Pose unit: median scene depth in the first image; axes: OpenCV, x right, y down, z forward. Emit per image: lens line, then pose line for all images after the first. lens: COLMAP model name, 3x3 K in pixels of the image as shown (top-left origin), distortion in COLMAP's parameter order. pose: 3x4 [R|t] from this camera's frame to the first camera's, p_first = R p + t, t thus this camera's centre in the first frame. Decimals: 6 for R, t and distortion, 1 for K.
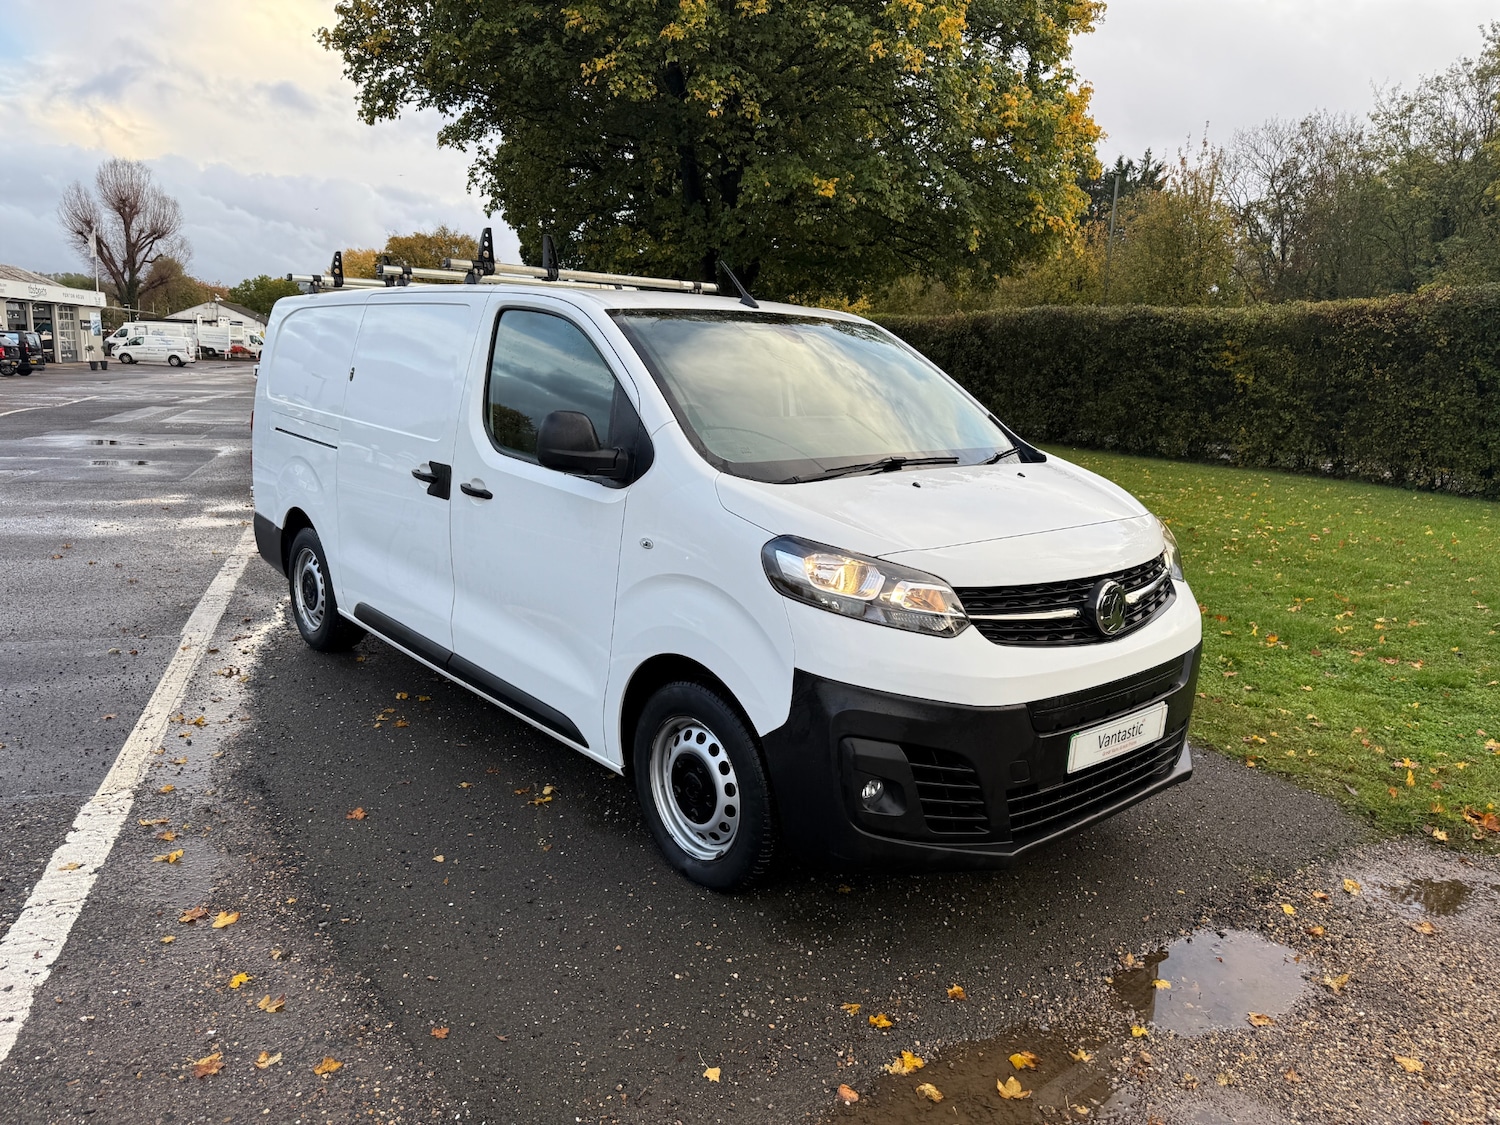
lens RADIAL K [[1080.5, 0, 756.5], [0, 1080.5, 543.2], [0, 0, 1]] dist [0.024534, -0.026017]
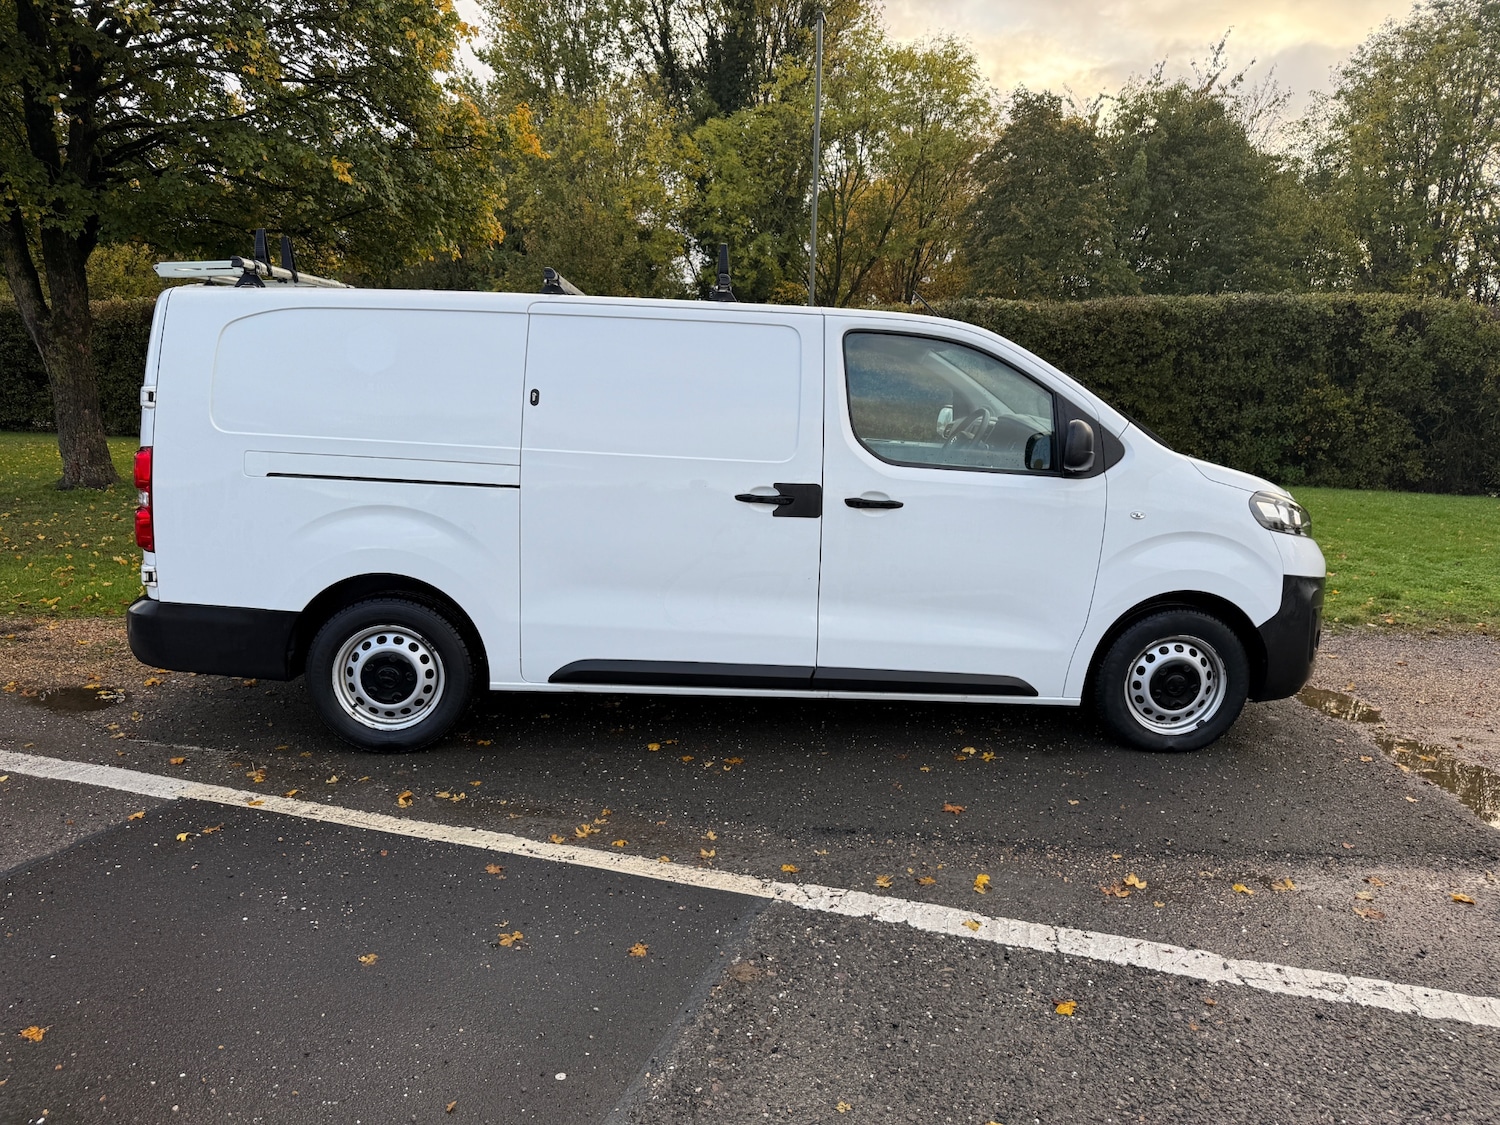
lens RADIAL K [[1085.3, 0, 751.4], [0, 1085.3, 538.1], [0, 0, 1]] dist [-0.003239, 0.000743]
pose [[0.610227, -0.137310, 0.780237, -0.755732], [0.132063, 0.988716, 0.070711, -0.068337], [-0.781142, 0.059891, 0.621475, 0.282908]]
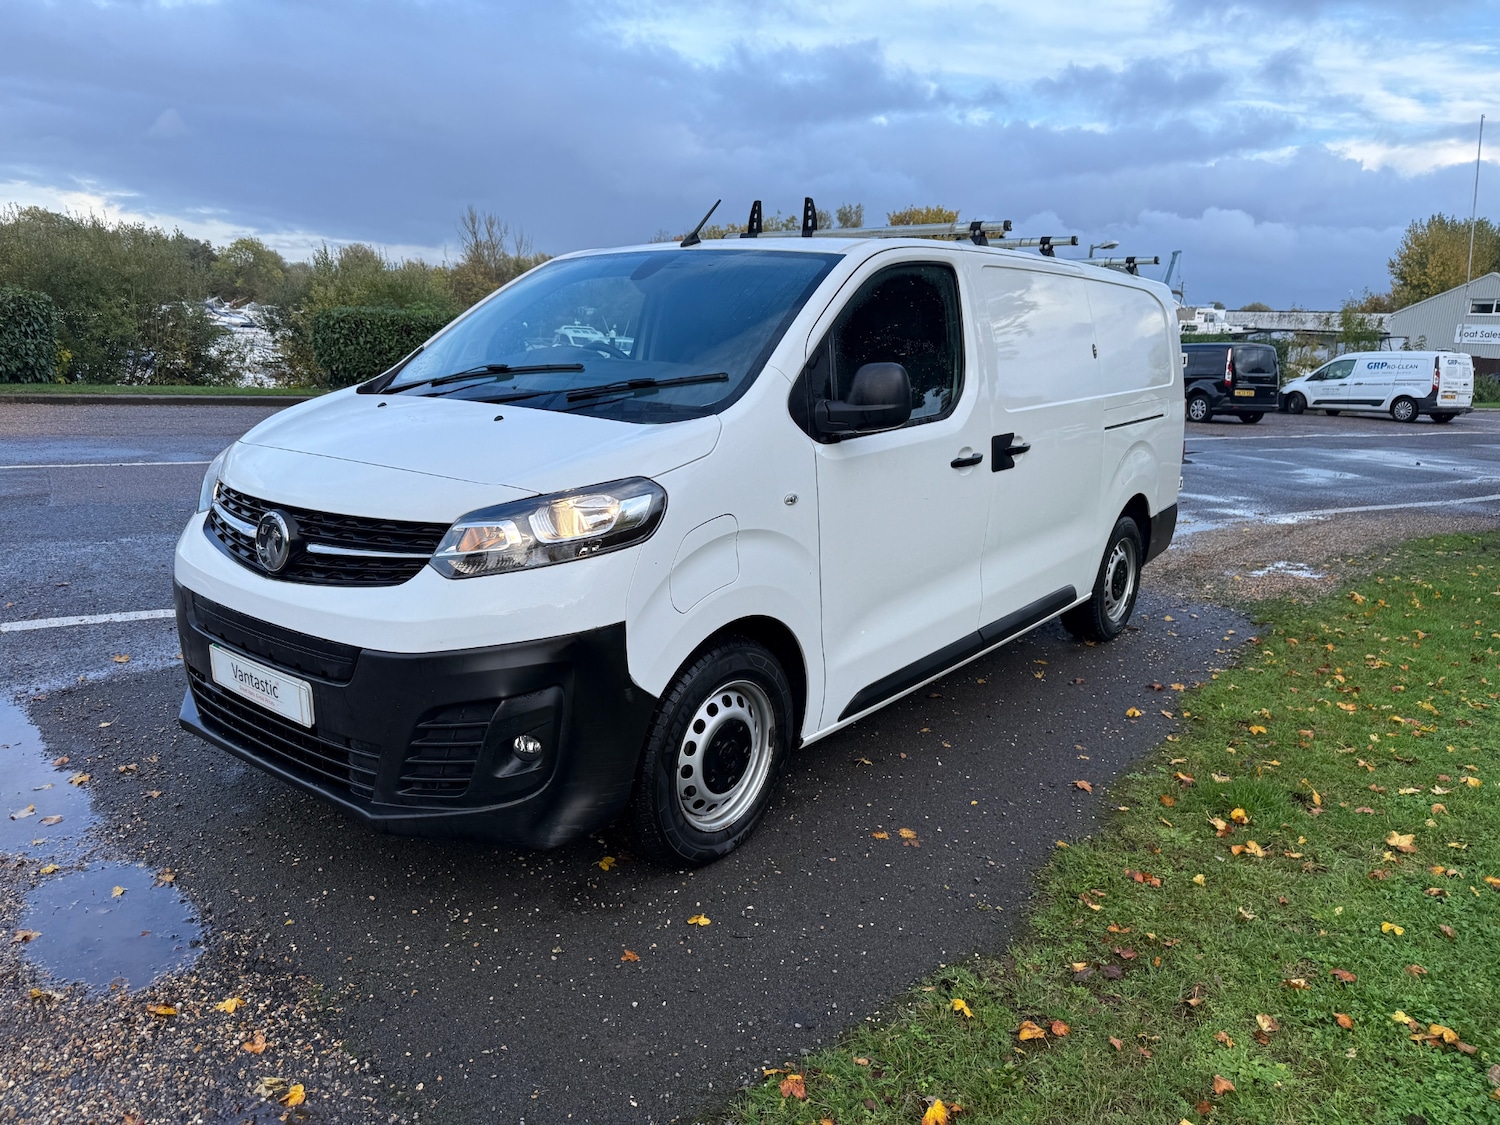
lens RADIAL K [[1081.8, 0, 745.1], [0, 1081.8, 559.4], [0, 0, 1]] dist [0.034096, -0.041671]
pose [[0.181571, 0.177467, -0.967232, 0.642259], [-0.198711, 0.969912, 0.140656, -0.066389], [0.963092, 0.166661, 0.211373, 0.599038]]
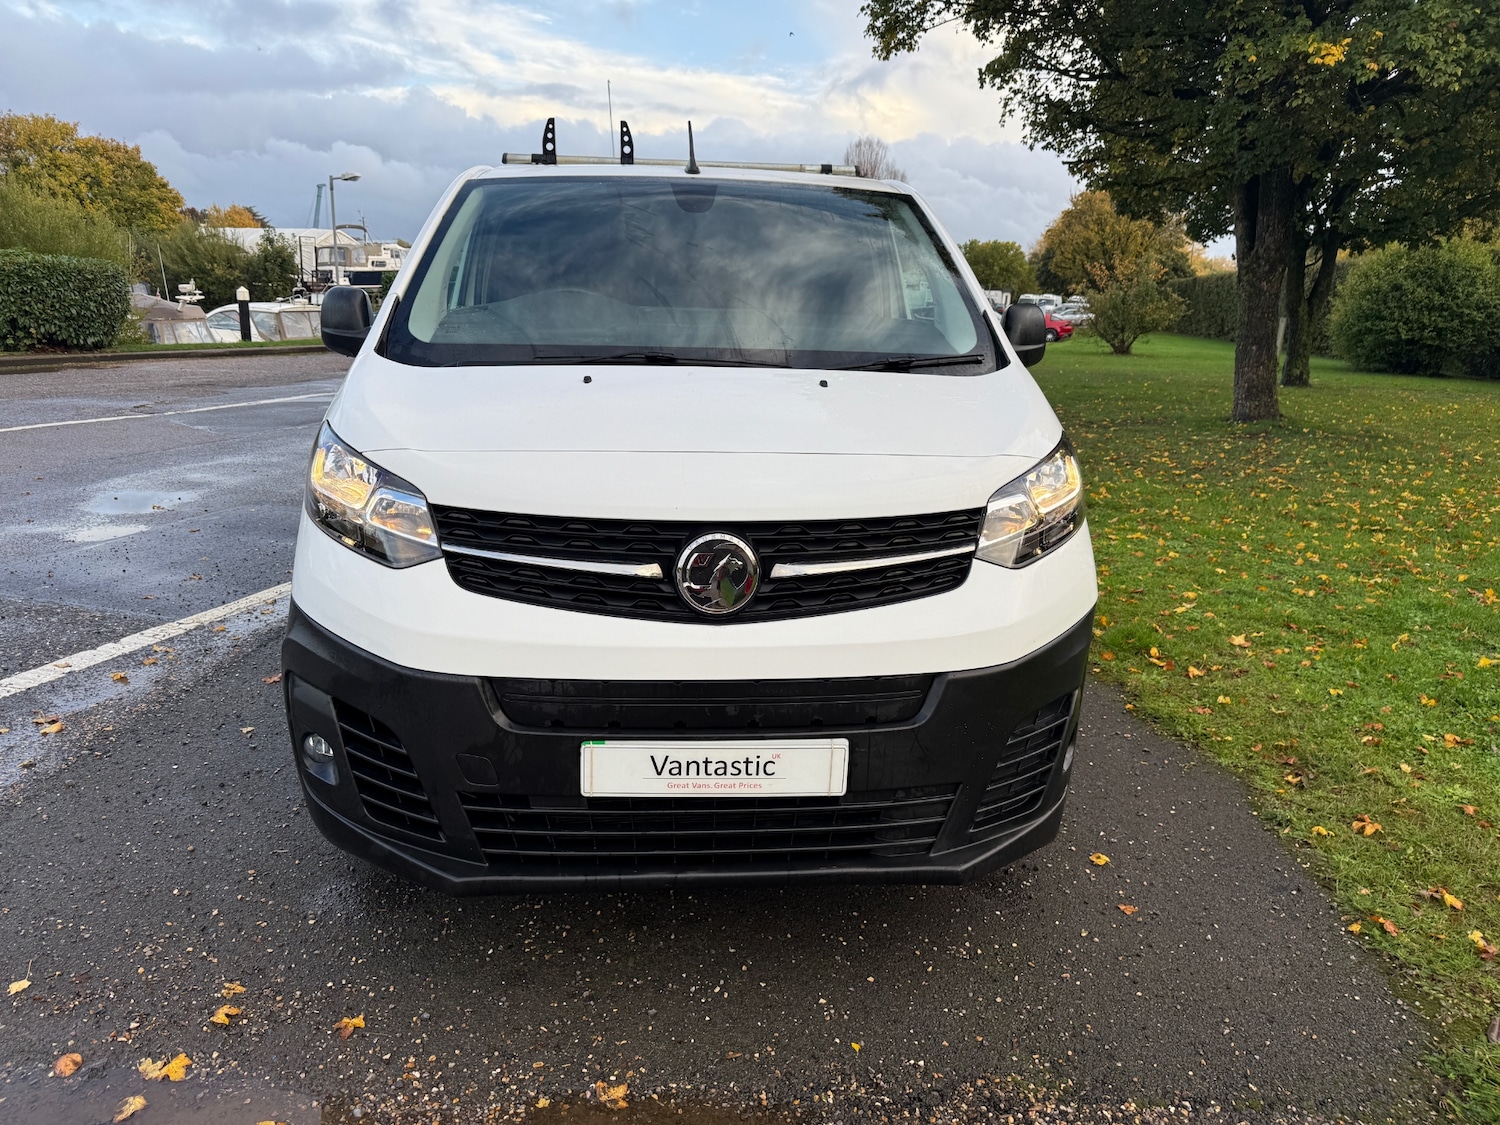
lens RADIAL K [[1065.8, 0, 740.3], [0, 1065.8, 560.1], [0, 0, 1]] dist [0.058734, -0.059451]
pose [[0.799247, 0.134003, -0.585873, 0.360089], [-0.104406, 0.990962, 0.084227, -0.002342], [0.591865, -0.006150, 0.806014, 0.245919]]
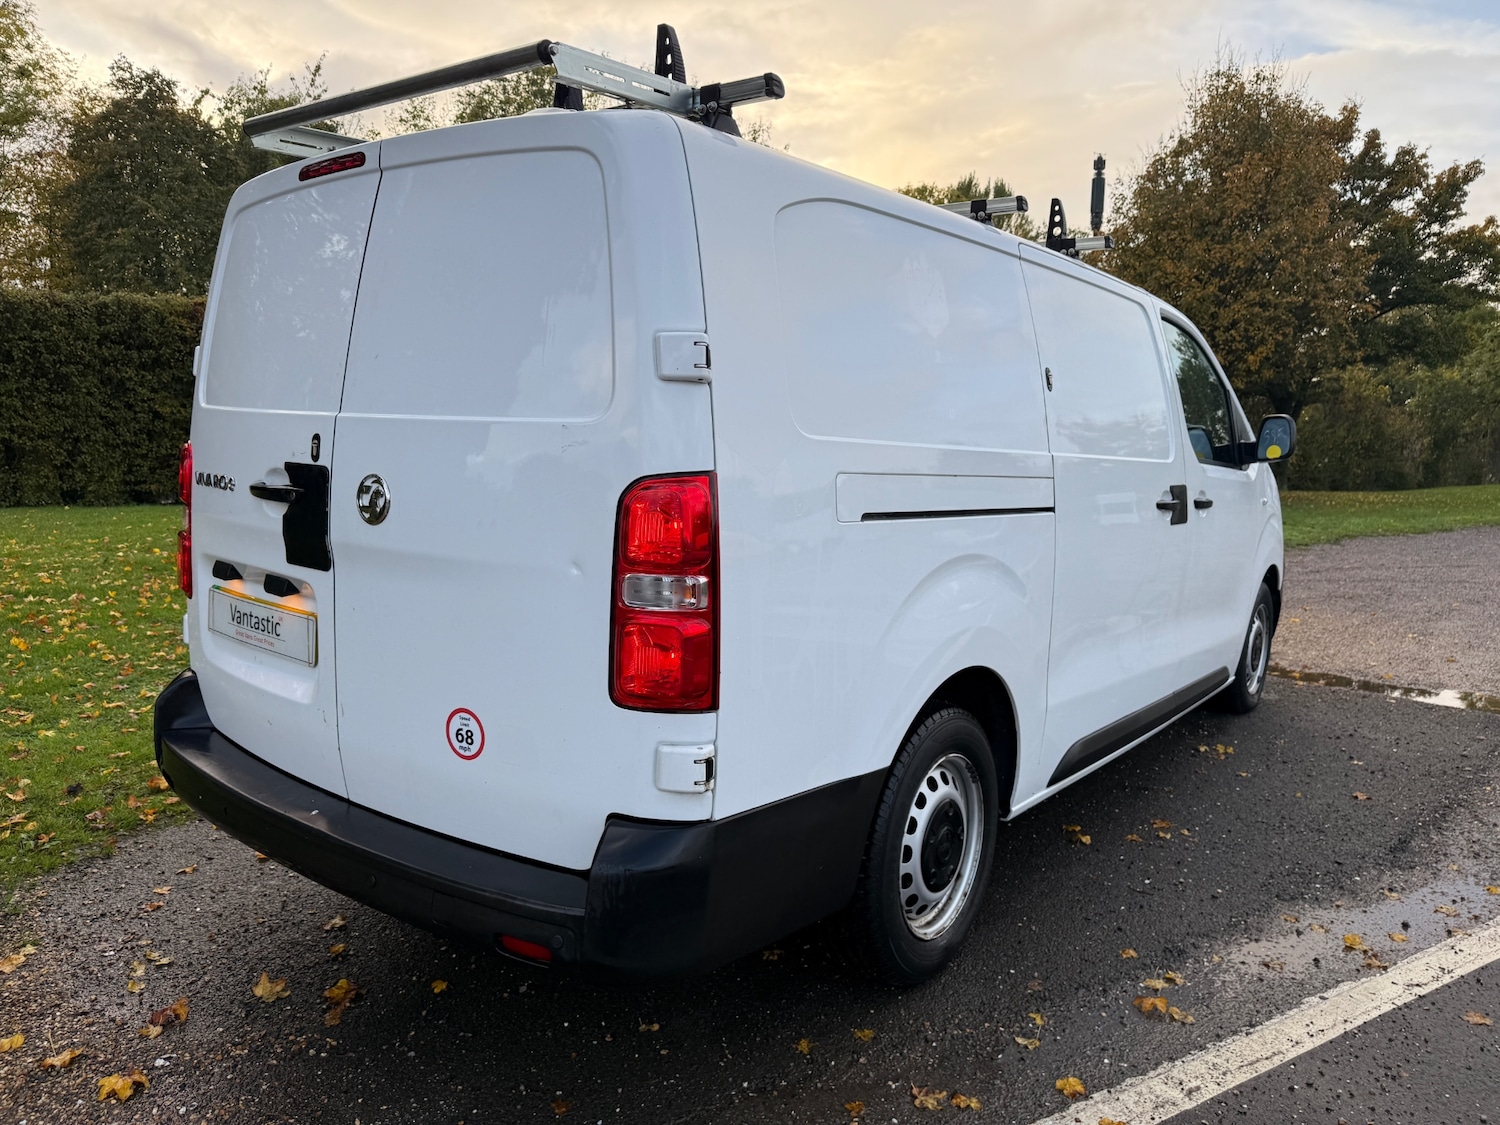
lens RADIAL K [[1085.3, 0, 751.4], [0, 1085.3, 538.1], [0, 0, 1]] dist [-0.003239, 0.000743]
pose [[-0.208214, -0.138941, 0.968164, -0.734590], [0.133345, 0.976584, 0.168826, -0.154455], [-0.968951, 0.164252, -0.184811, 1.026526]]
